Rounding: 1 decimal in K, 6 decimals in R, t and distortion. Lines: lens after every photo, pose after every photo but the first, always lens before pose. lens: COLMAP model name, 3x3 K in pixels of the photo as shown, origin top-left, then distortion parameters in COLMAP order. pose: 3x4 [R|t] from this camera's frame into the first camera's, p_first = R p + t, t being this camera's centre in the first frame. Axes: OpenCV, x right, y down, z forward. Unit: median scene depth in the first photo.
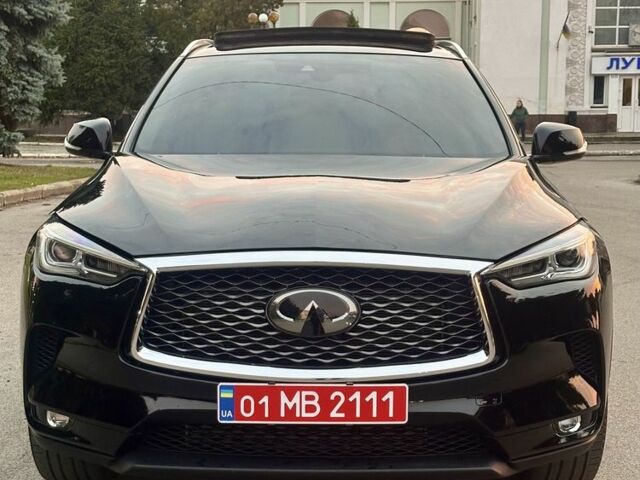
lens RADIAL K [[1195.3, 0, 320.0], [0, 1195.3, 240.0], [0, 0, 1]] dist [0.118200, -0.148896]
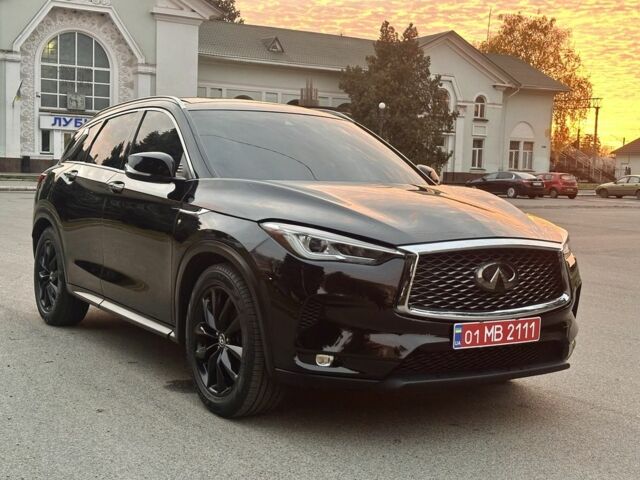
lens RADIAL K [[890.7, 0, 313.2], [0, 890.7, 239.6], [0, 0, 1]] dist [0.154608, -0.118031]
pose [[0.841301, -0.019867, 0.540201, -0.861448], [0.028913, 0.999548, -0.008269, 0.012991], [-0.539793, 0.022575, 0.841495, 0.106461]]
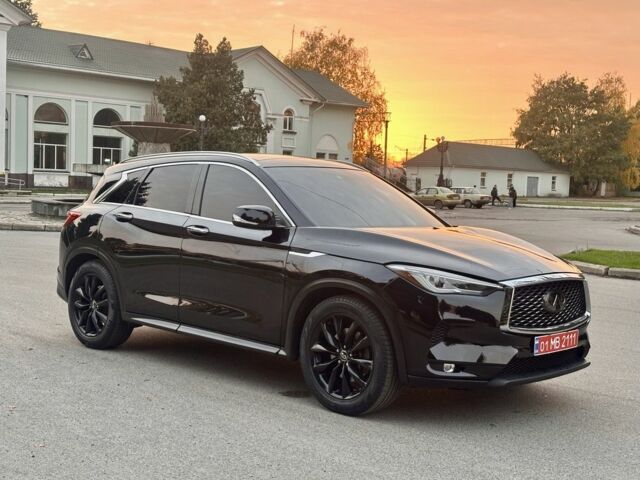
lens RADIAL K [[890.7, 0, 313.2], [0, 890.7, 239.6], [0, 0, 1]] dist [0.154608, -0.118031]
pose [[0.696154, -0.026908, 0.717388, -1.501413], [0.046043, 0.998913, -0.007213, -0.062068], [-0.716415, 0.038052, 0.696636, 0.146671]]
